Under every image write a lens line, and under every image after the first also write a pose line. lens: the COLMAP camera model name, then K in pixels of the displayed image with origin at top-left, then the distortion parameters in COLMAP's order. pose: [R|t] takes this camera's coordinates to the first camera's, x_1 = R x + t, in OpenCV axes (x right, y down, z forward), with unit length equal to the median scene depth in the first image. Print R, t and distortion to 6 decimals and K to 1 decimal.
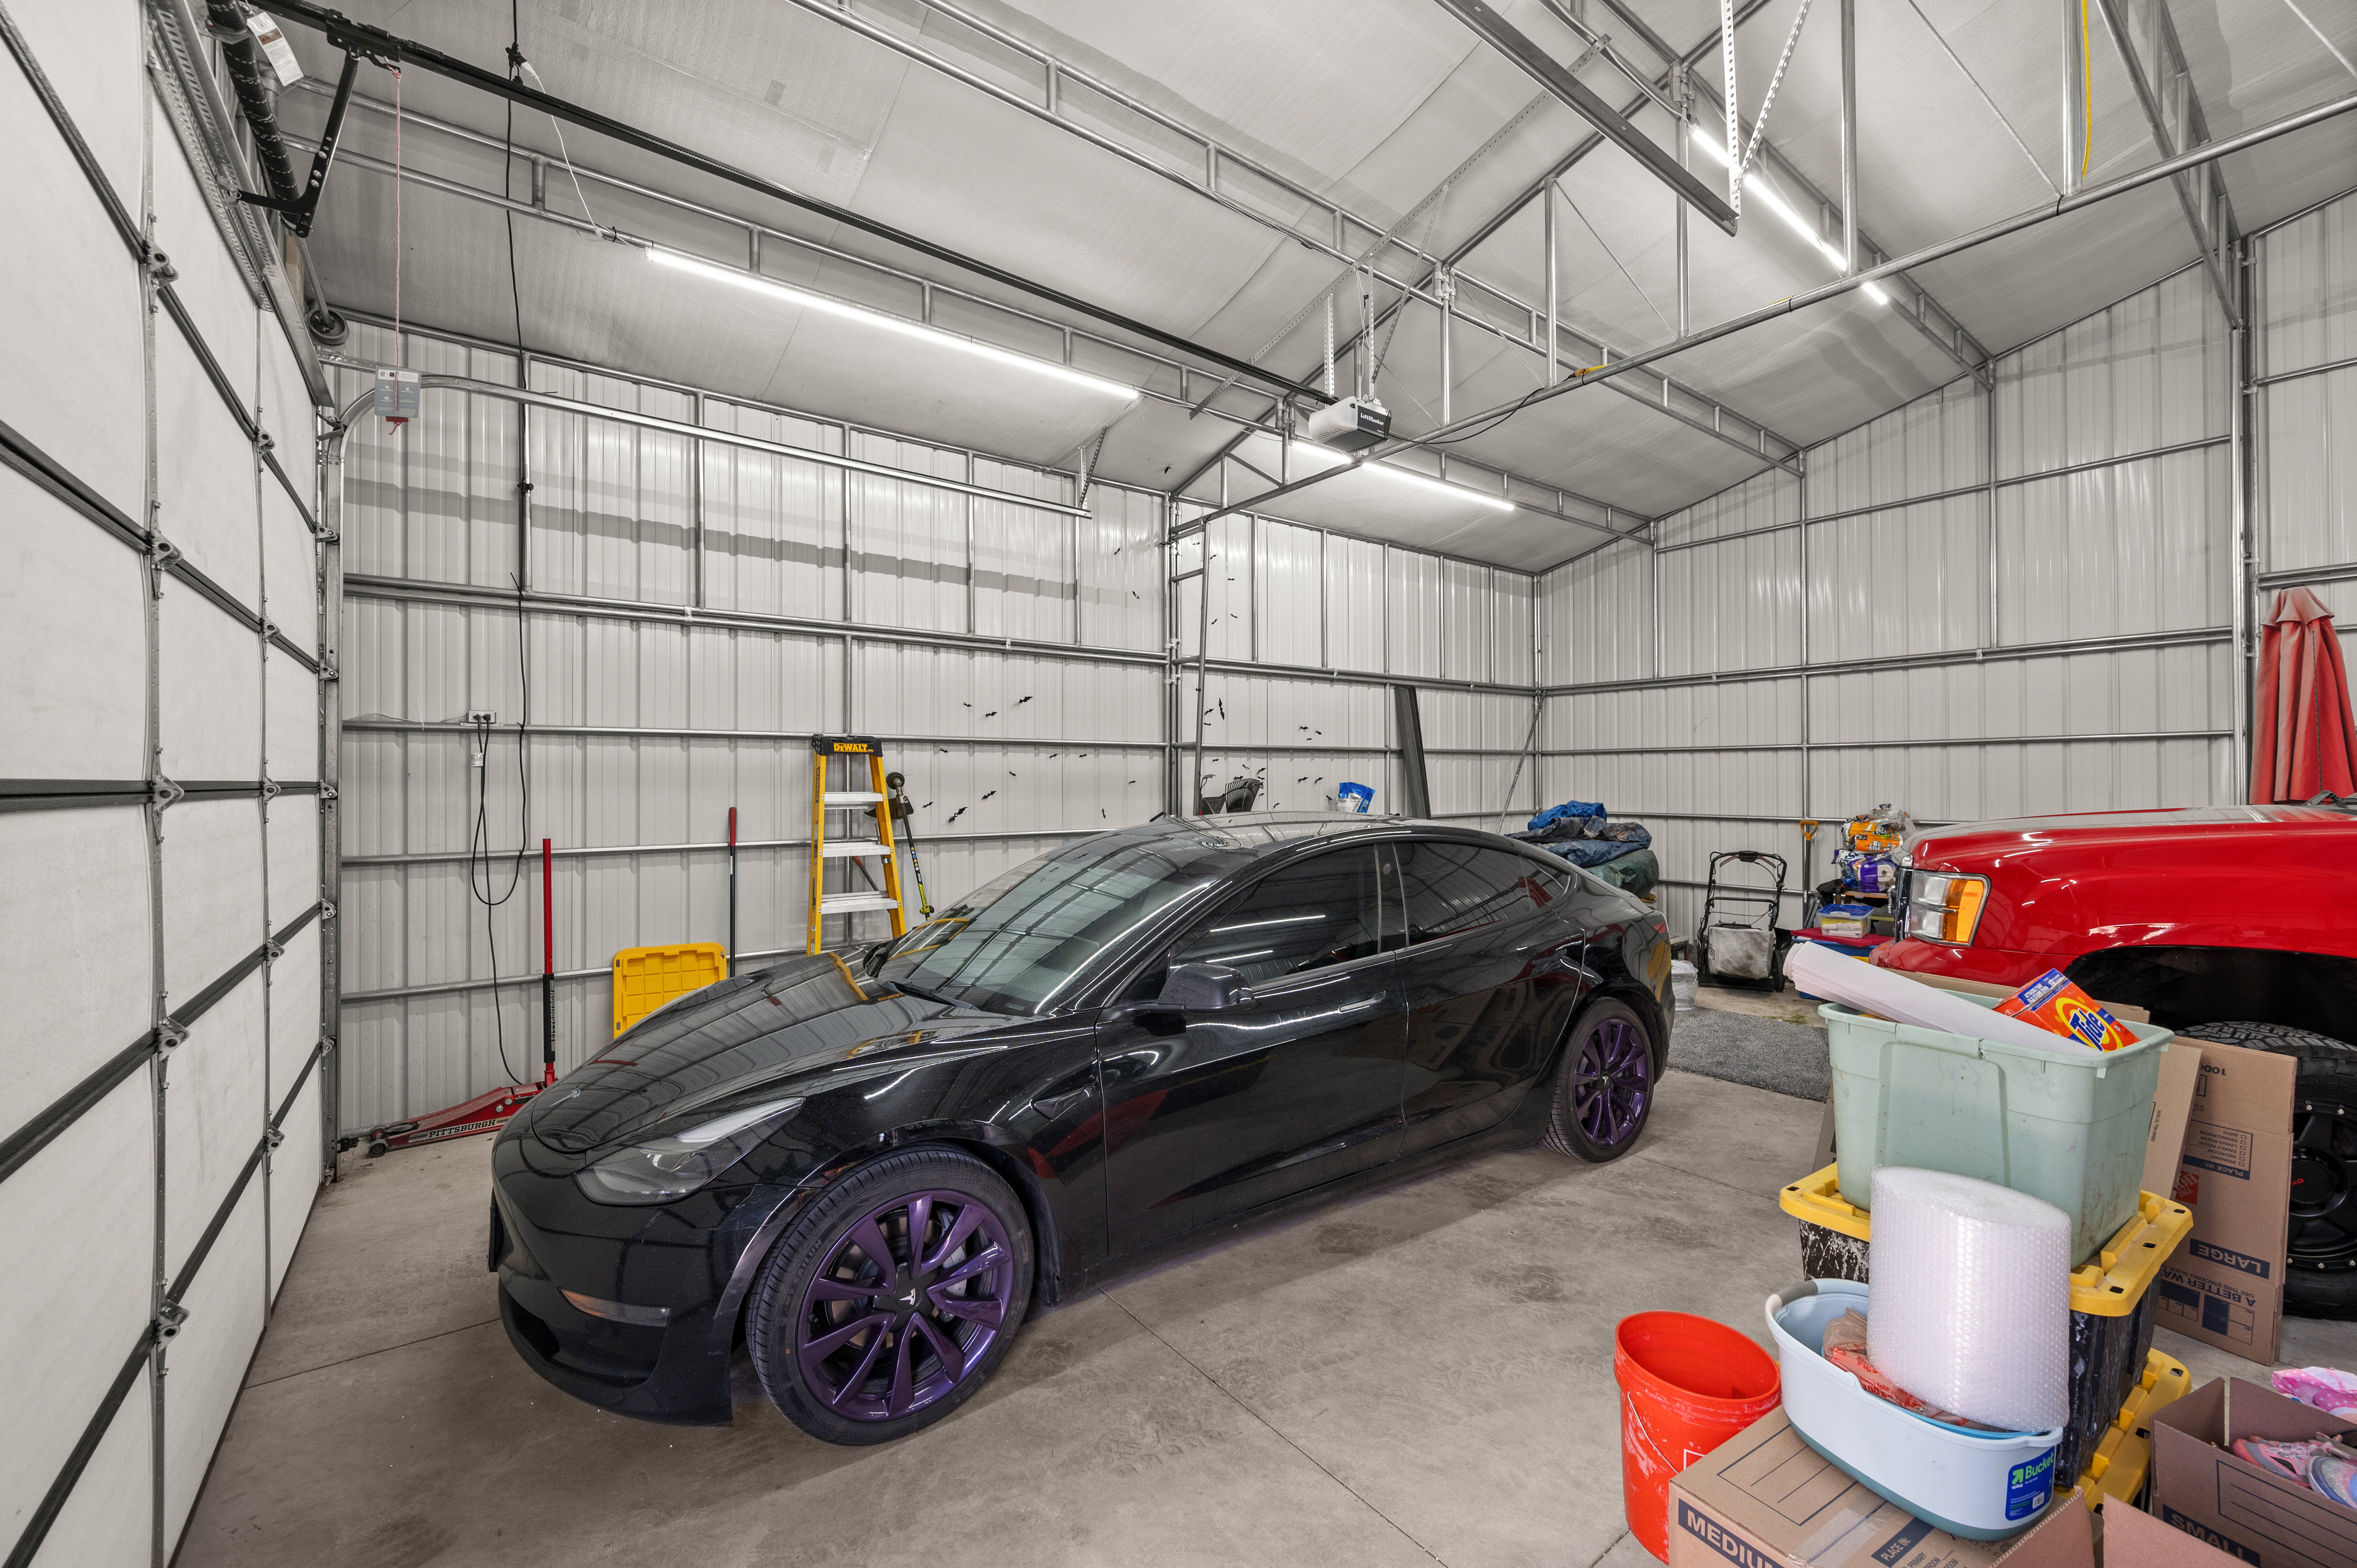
lens RADIAL K [[939.2, 0, 1190.9], [0, 939.2, 789.8], [0, 0, 1]] dist [-0.002156, -0.000466]
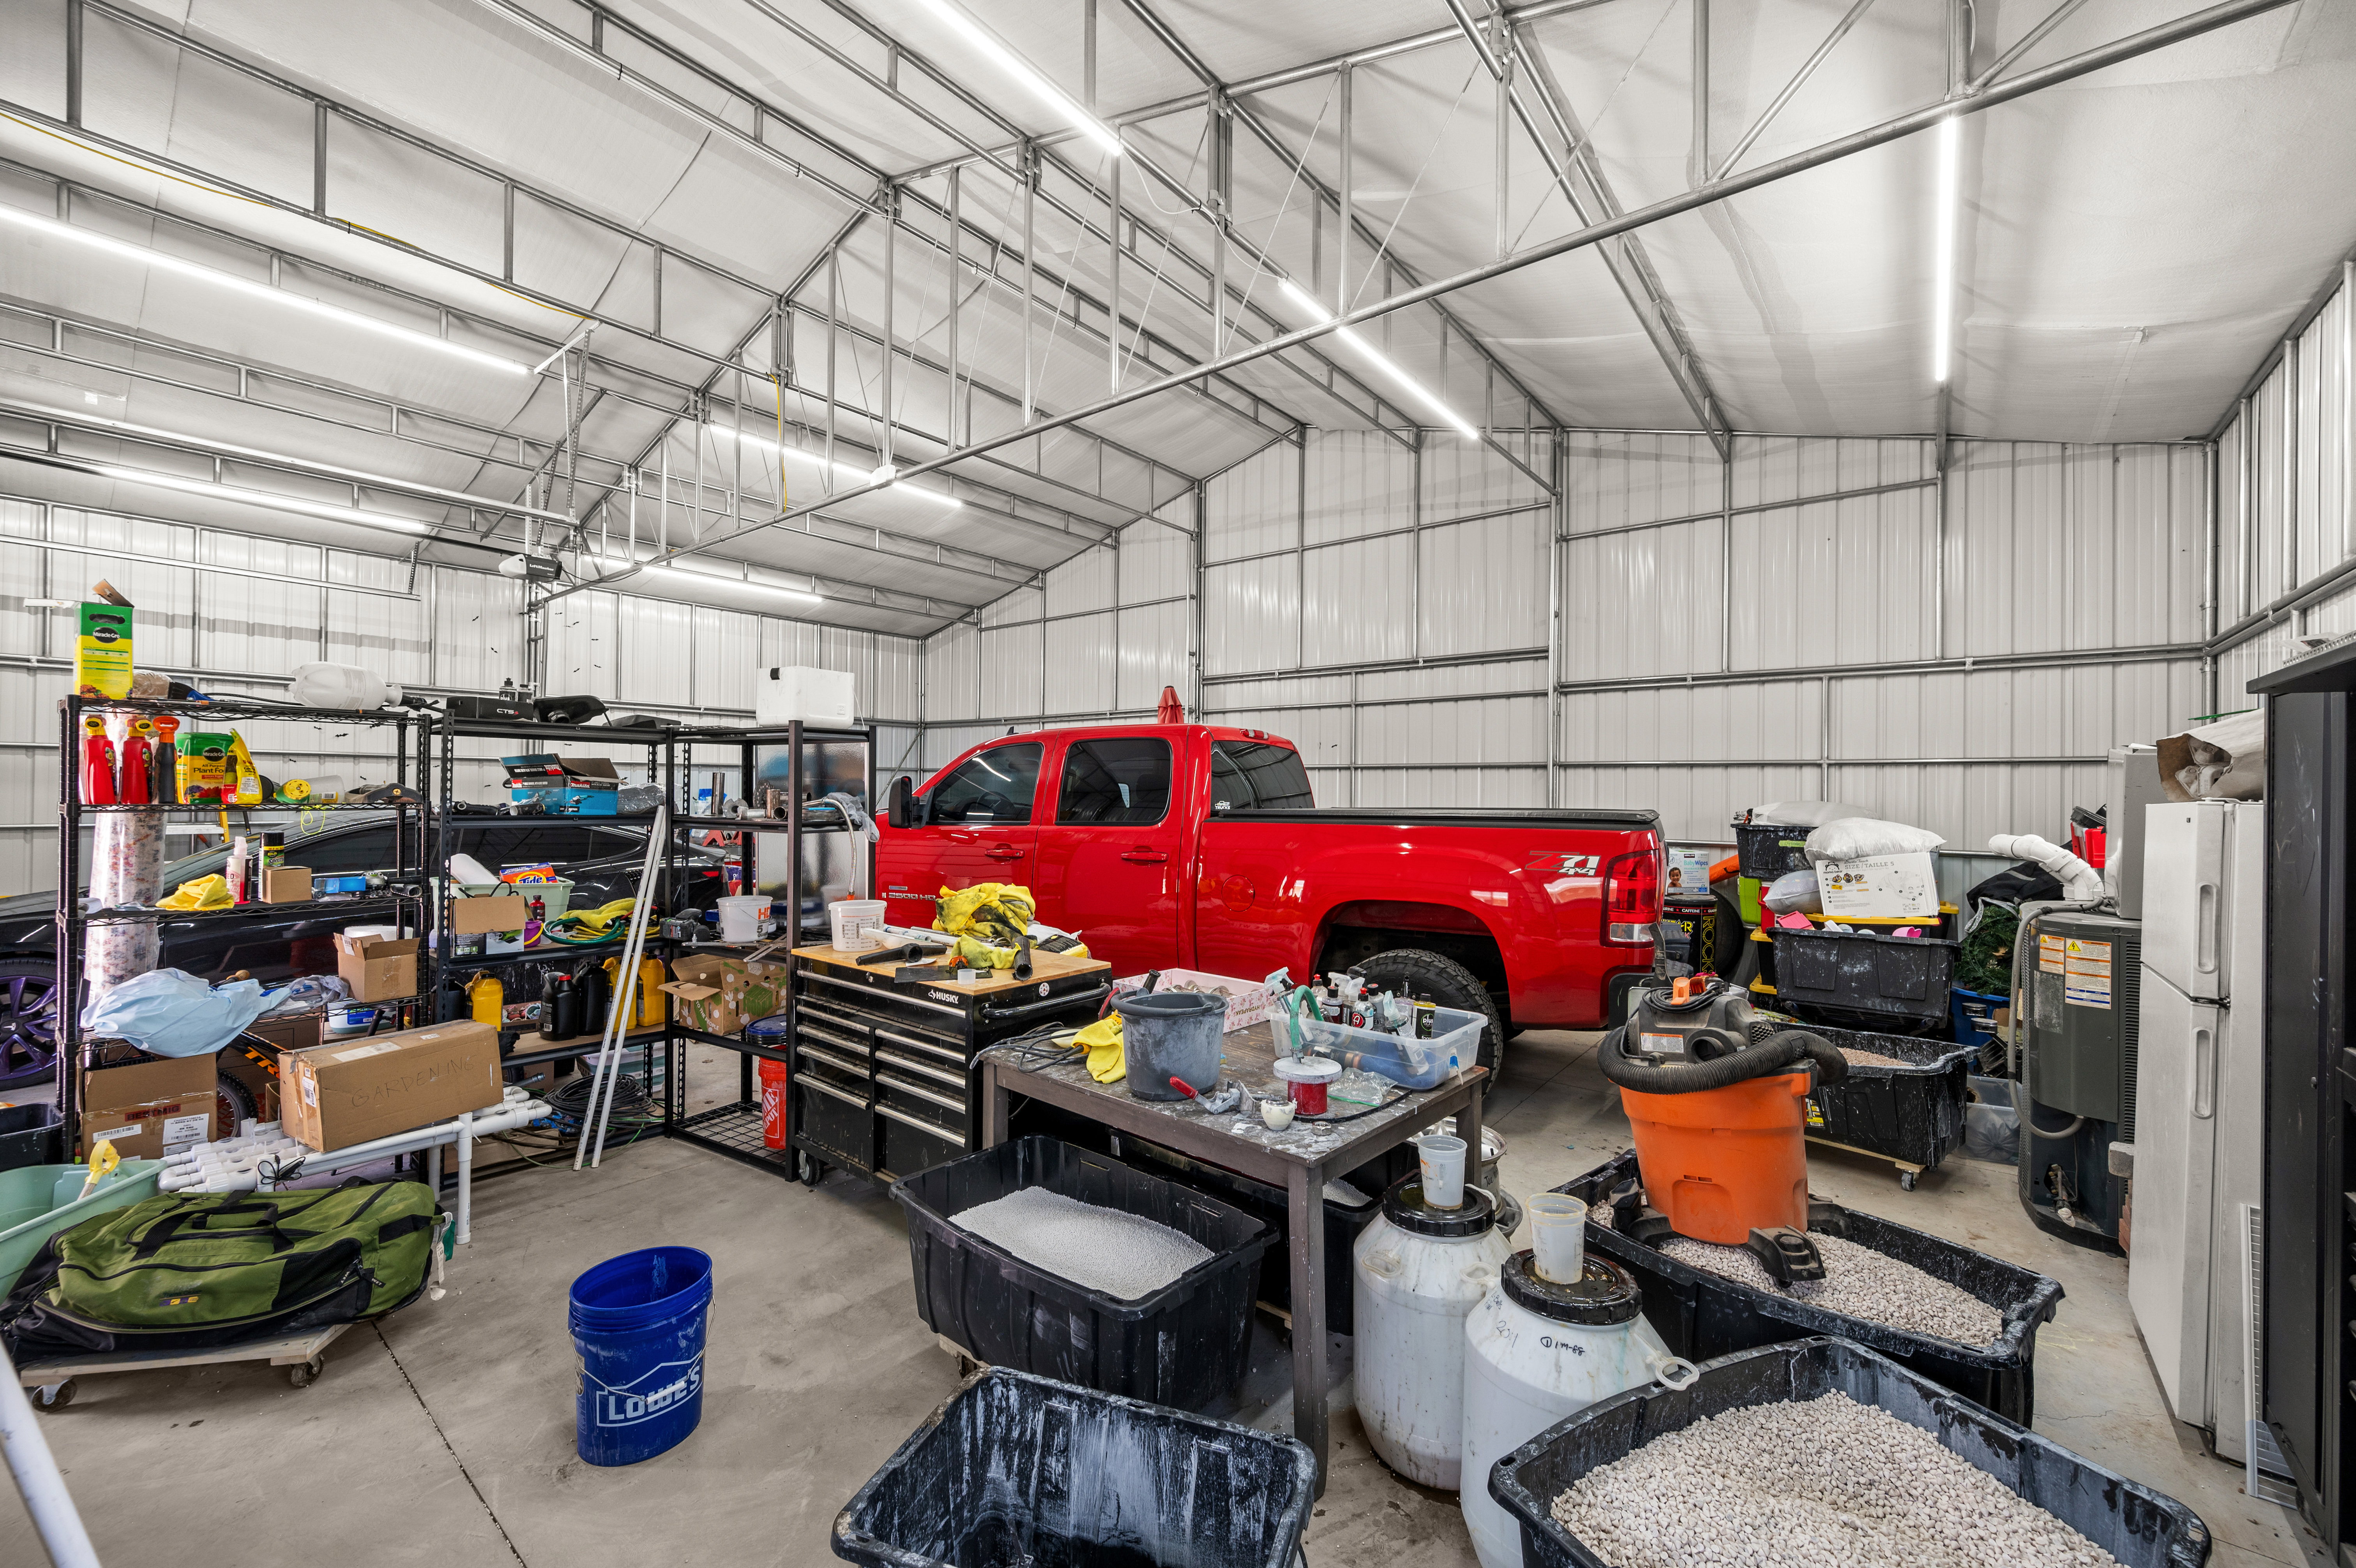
lens RADIAL K [[938.9, 0, 1190.4], [0, 938.9, 789.8], [0, 0, 1]] dist [-0.002156, -0.000466]
pose [[0.969280, 0.014959, 0.245506, 0.588098], [-0.012405, 0.999852, -0.011946, 0.001302], [-0.245648, 0.008534, 0.969321, -0.576893]]
